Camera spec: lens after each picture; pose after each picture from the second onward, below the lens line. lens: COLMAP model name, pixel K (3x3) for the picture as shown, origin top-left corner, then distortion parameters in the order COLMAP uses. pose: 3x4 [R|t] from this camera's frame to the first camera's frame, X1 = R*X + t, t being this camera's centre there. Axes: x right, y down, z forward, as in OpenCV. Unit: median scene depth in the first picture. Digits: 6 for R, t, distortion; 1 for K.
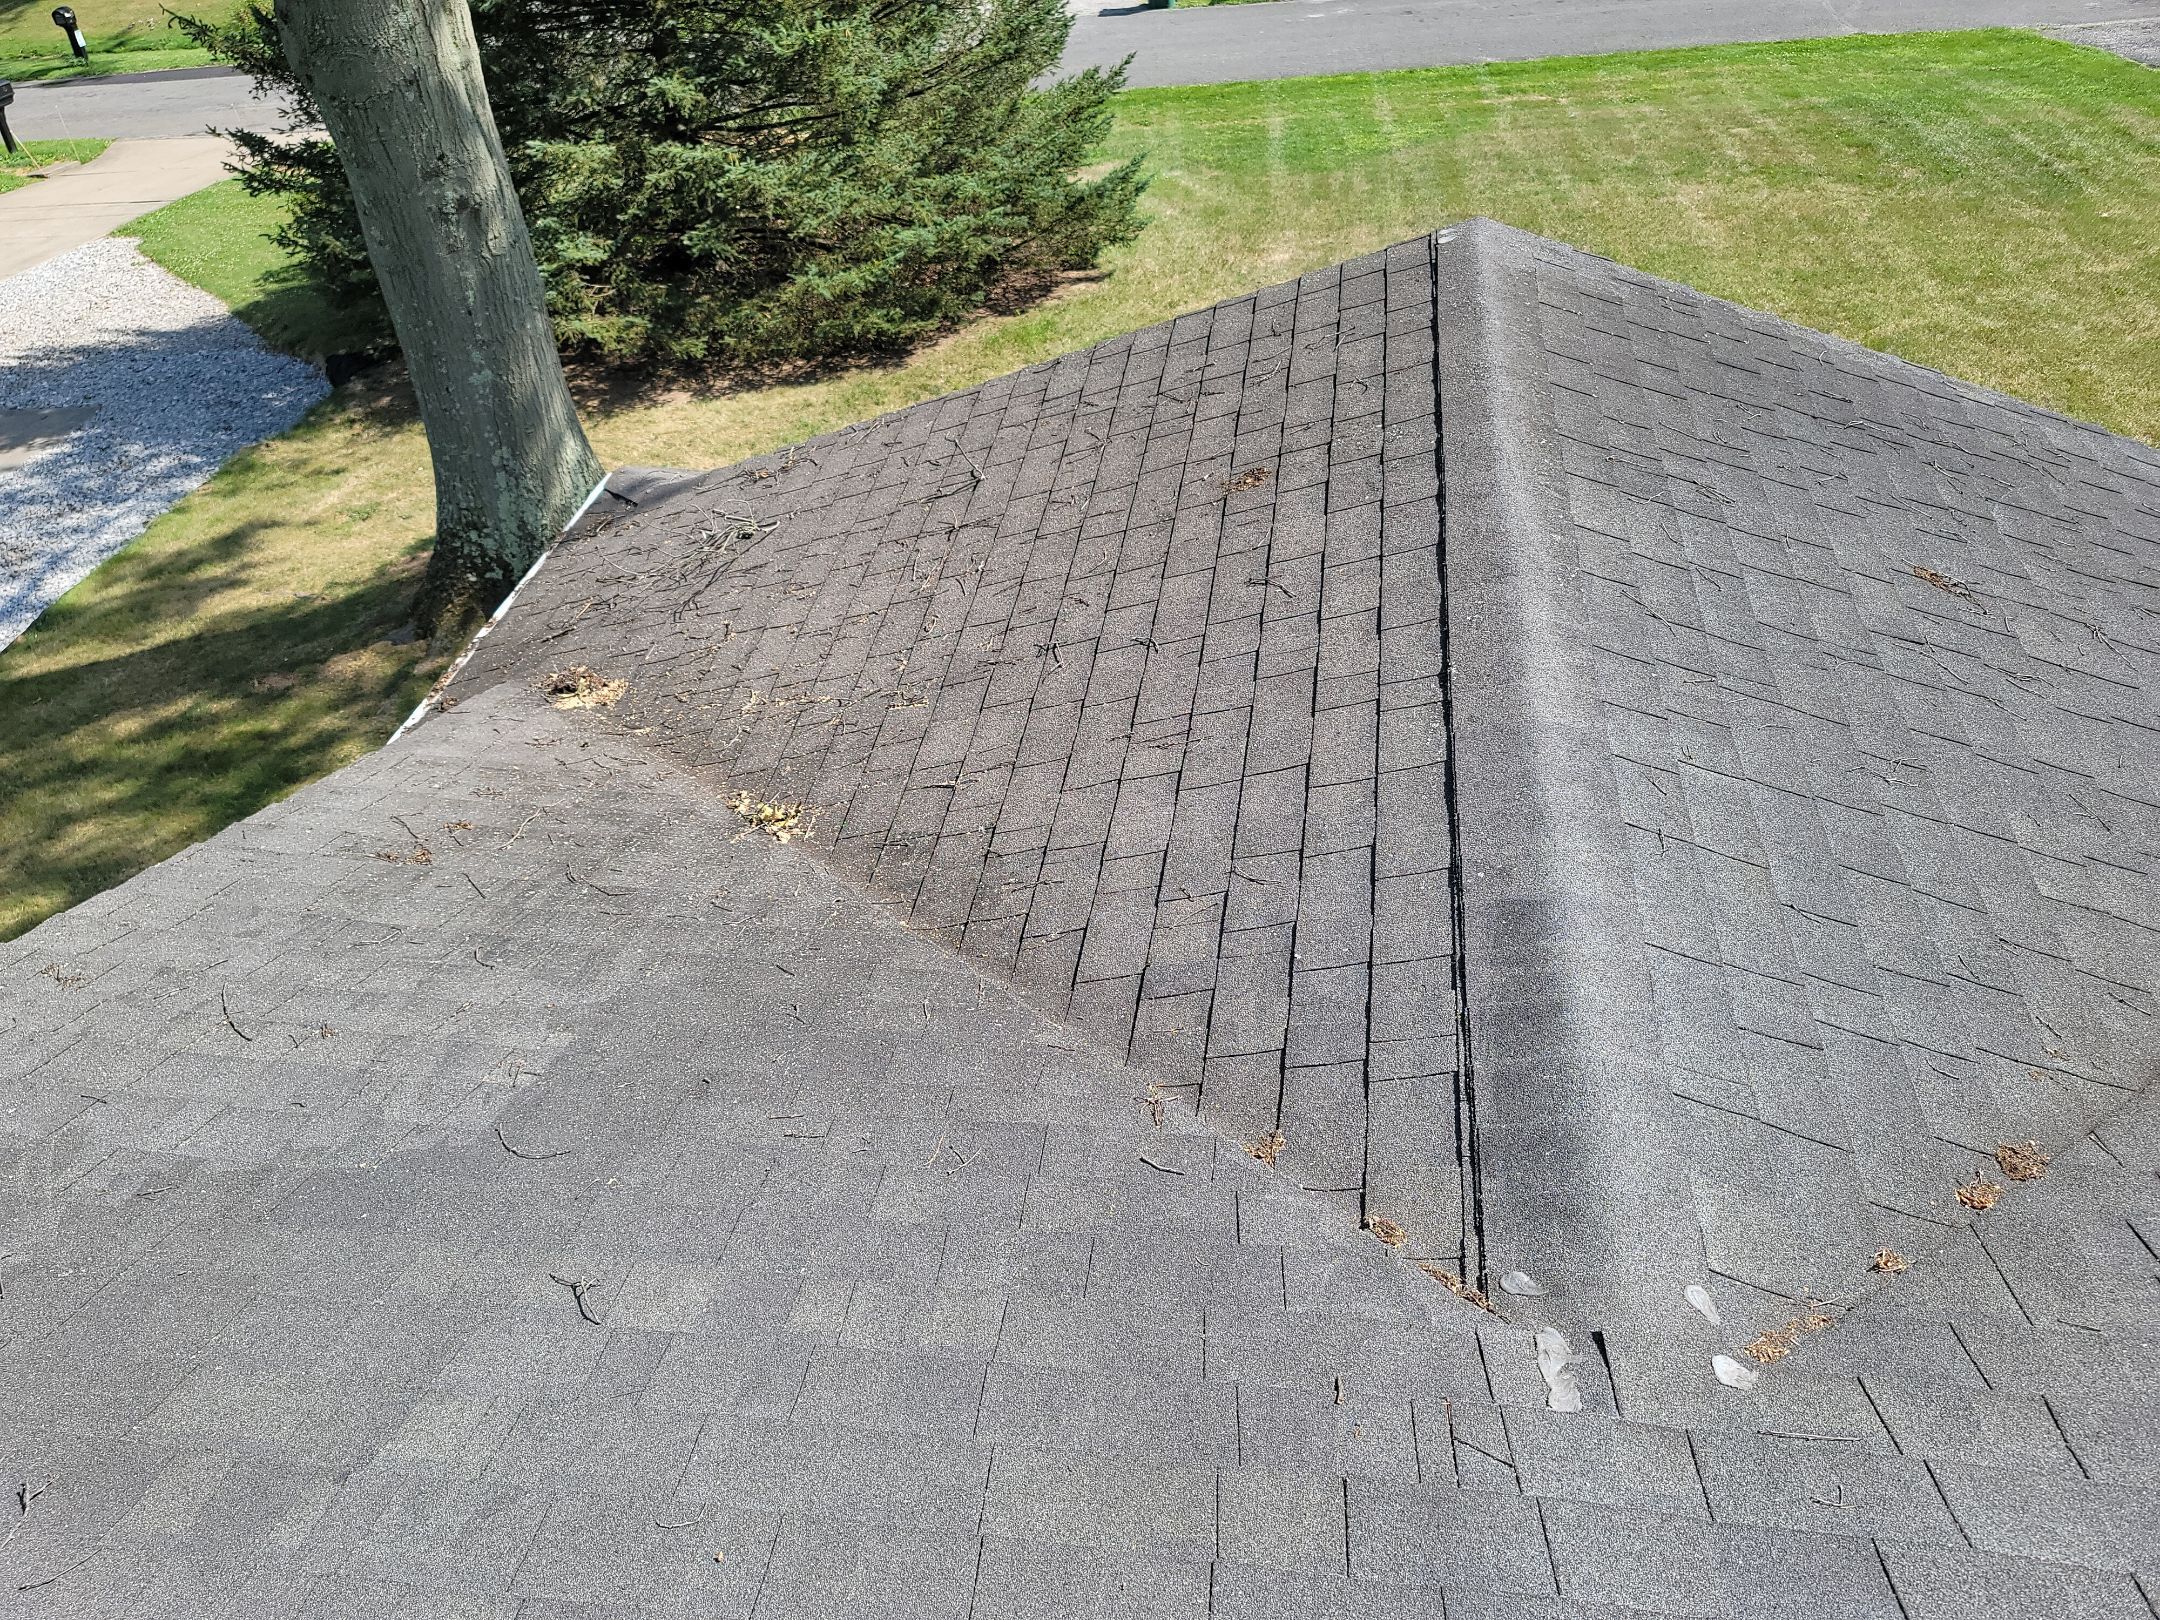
lens RADIAL K [[1584.7, 0, 1053.3], [0, 1584.7, 832.3], [0, 0, 1]] dist [0.068555, -0.052922]
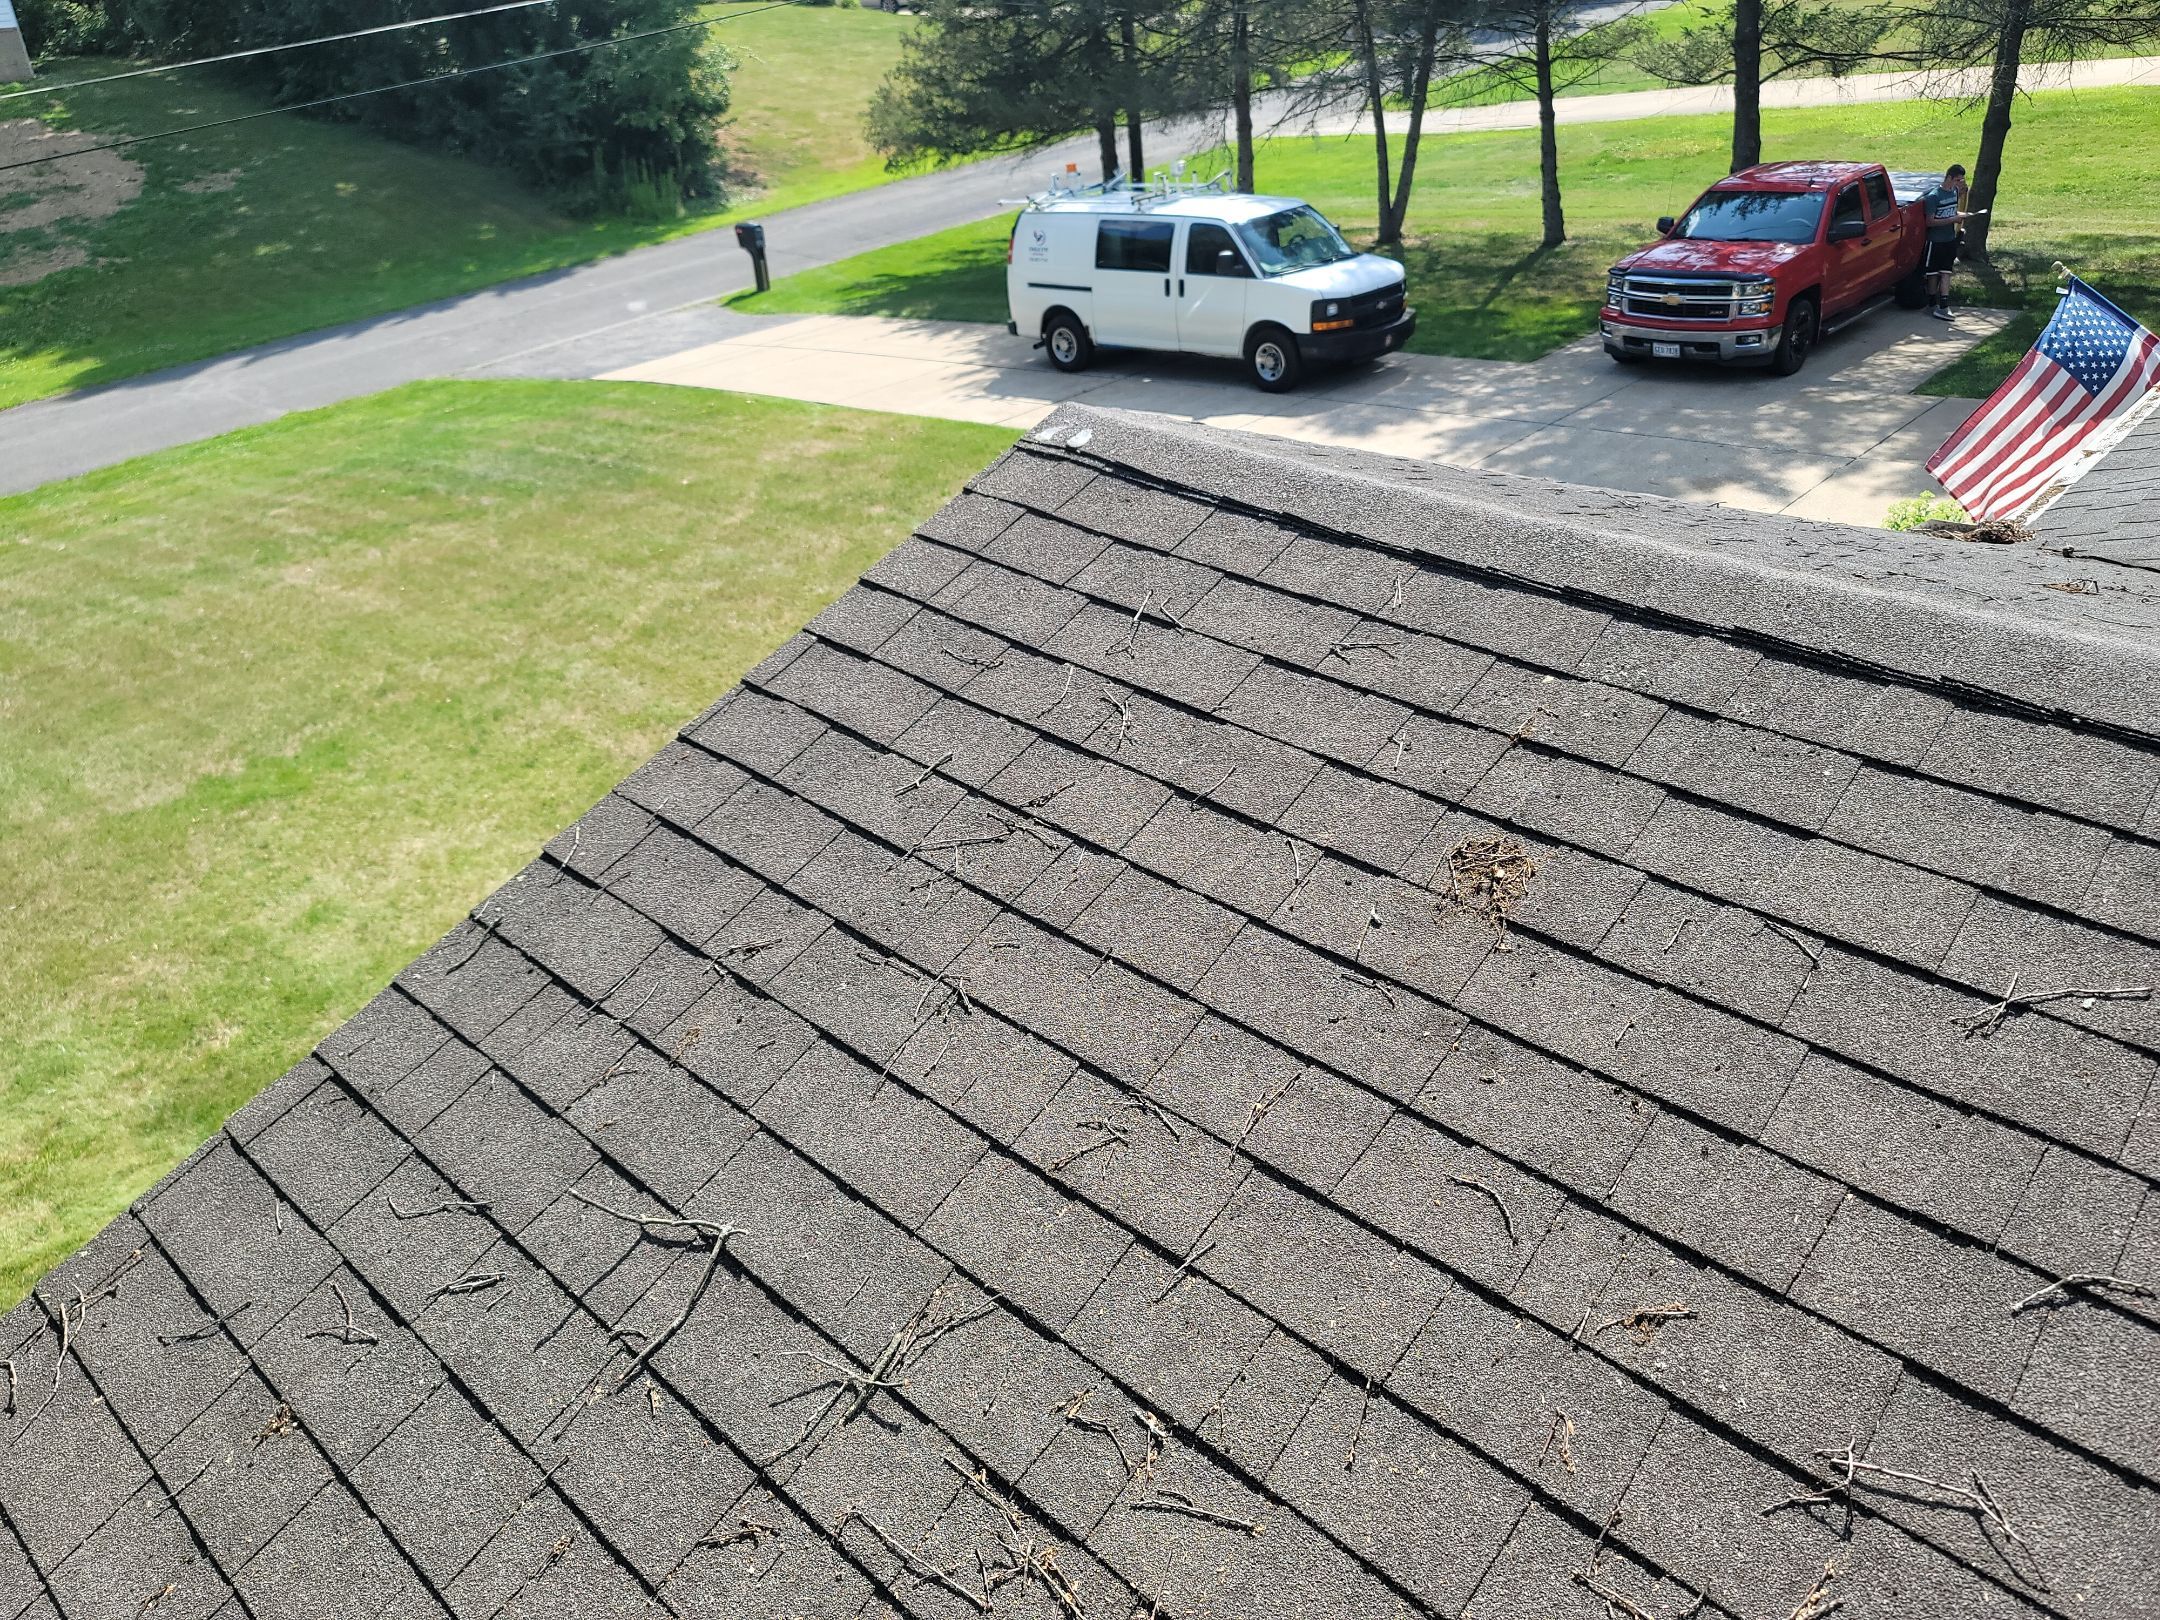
lens RADIAL K [[1584.7, 0, 1068.3], [0, 1584.7, 806.0], [0, 0, 1]] dist [0.068555, -0.052922]
pose [[0.565631, -0.383247, 0.730194, -0.076059], [0.543915, 0.838925, 0.018982, -0.088048], [-0.619853, 0.386427, 0.682976, 0.213634]]
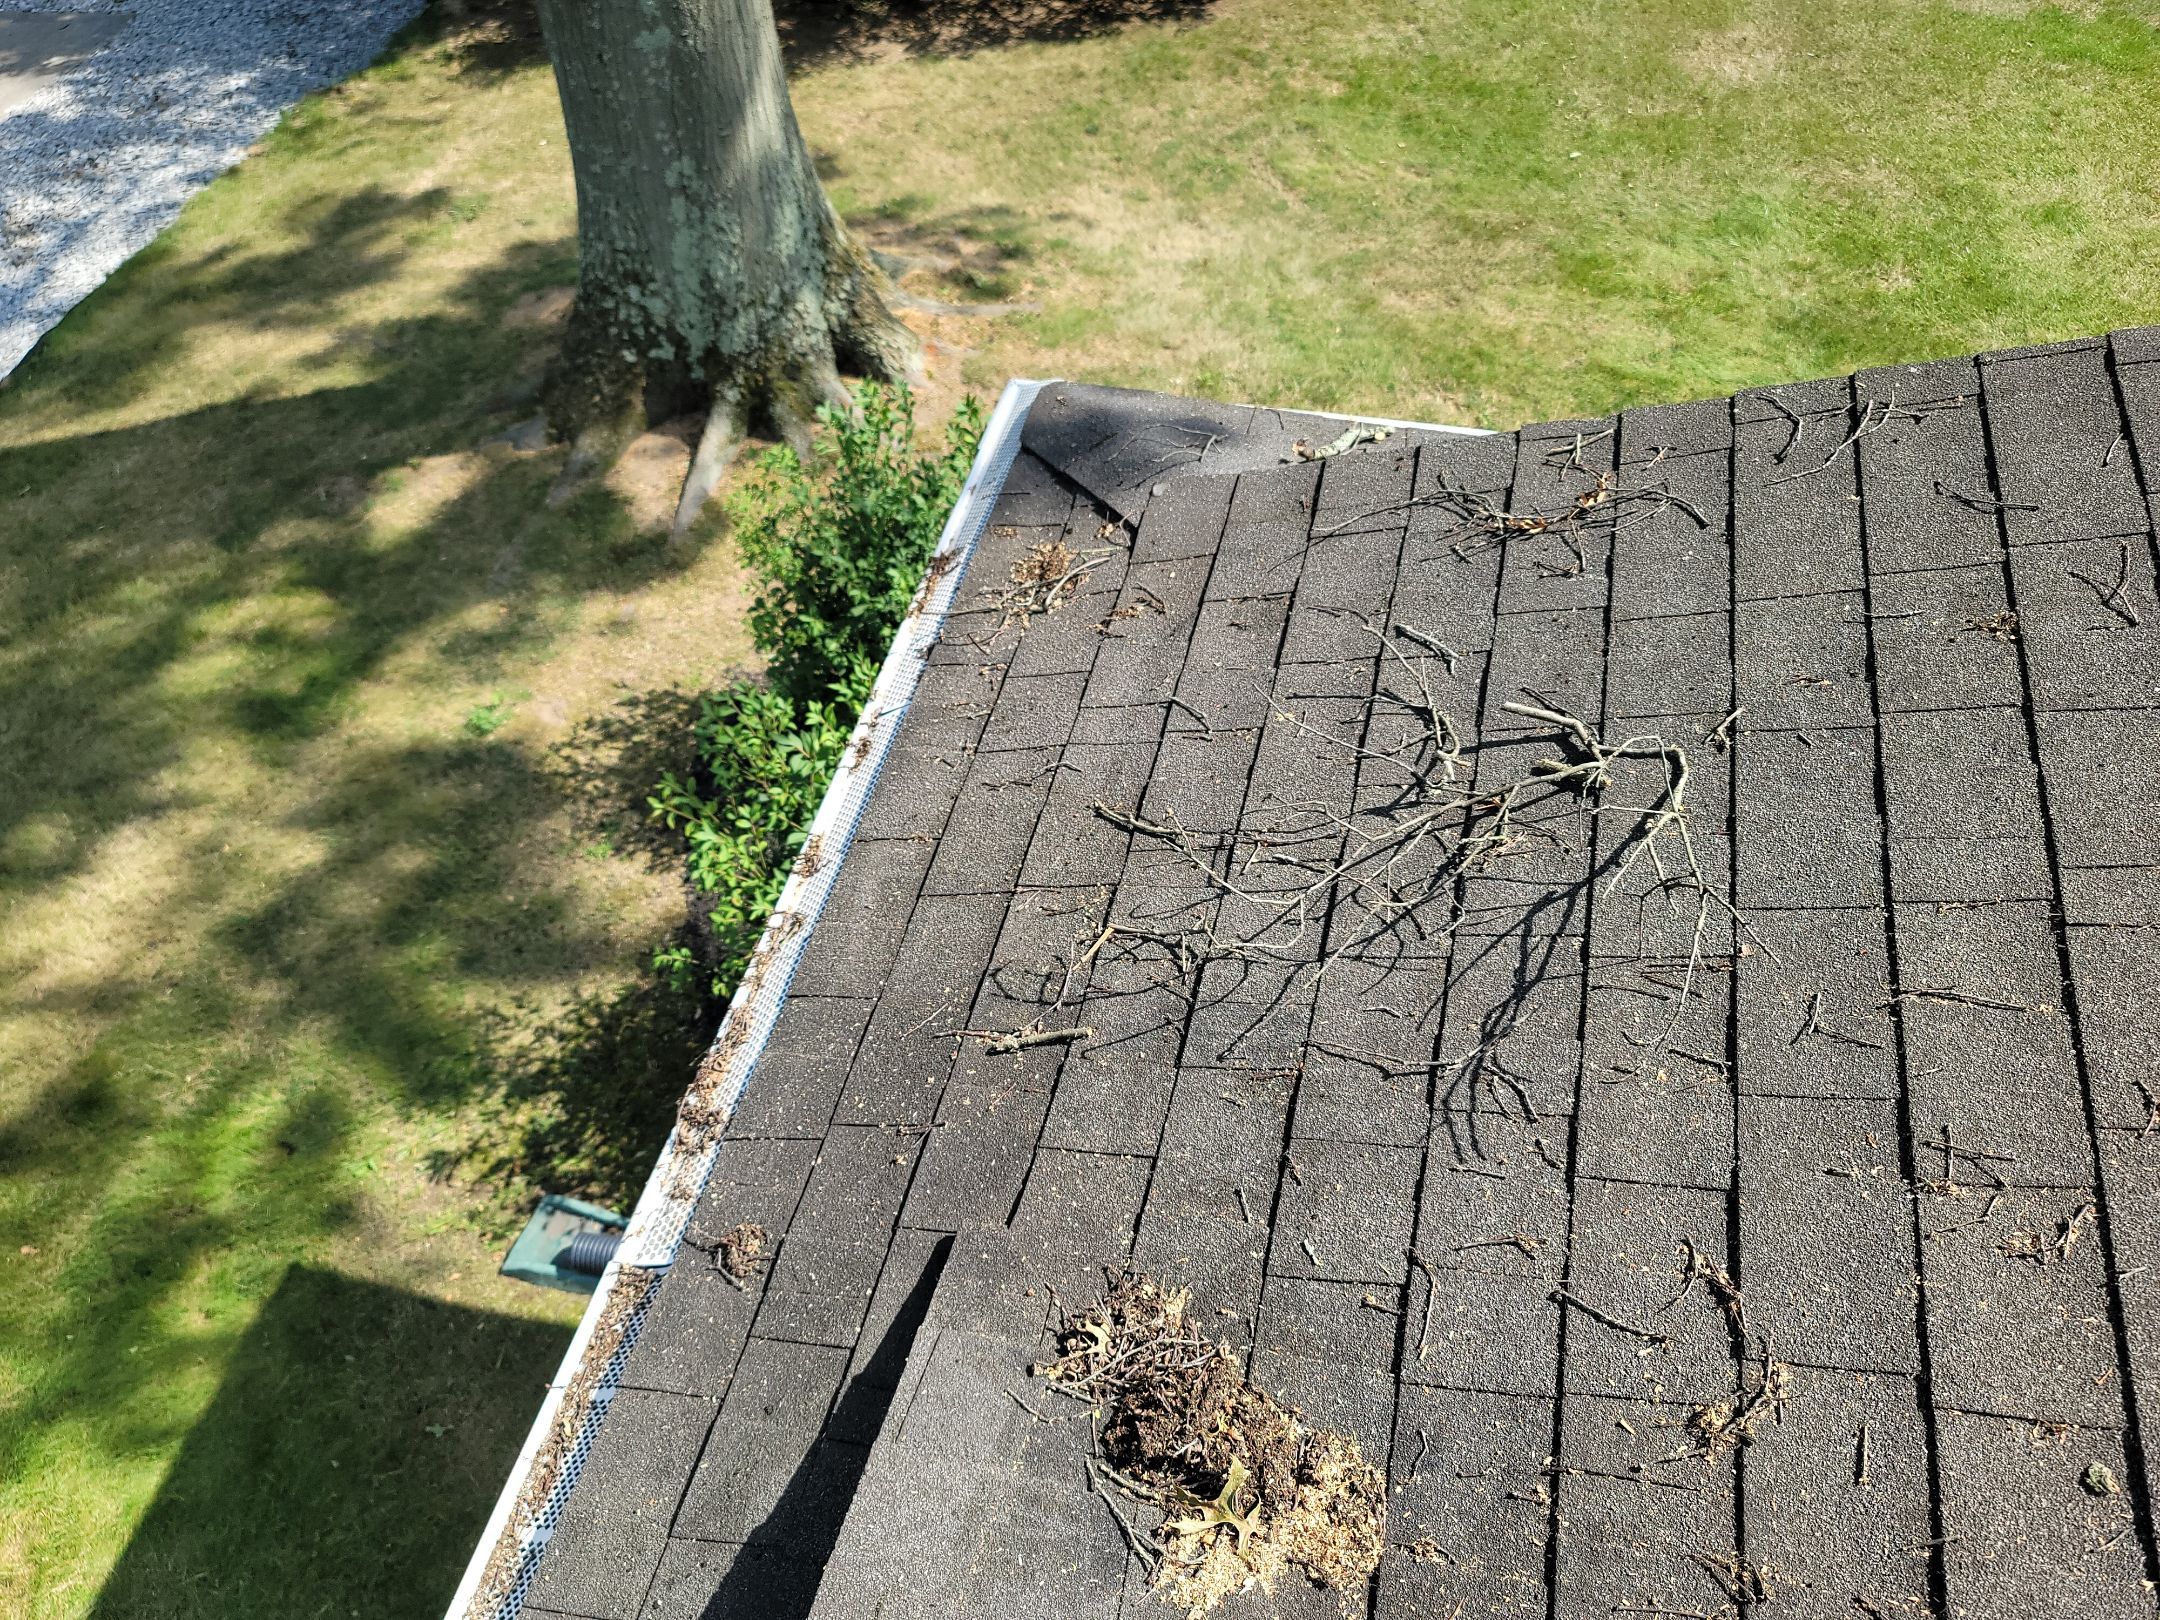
lens RADIAL K [[1584.7, 0, 1035.7], [0, 1584.7, 829.1], [0, 0, 1]] dist [0.068555, -0.052922]
pose [[0.995141, 0.083195, -0.052668, -0.102288], [-0.070635, 0.975829, 0.206803, -0.083949], [0.068600, -0.202078, 0.976964, 0.227842]]
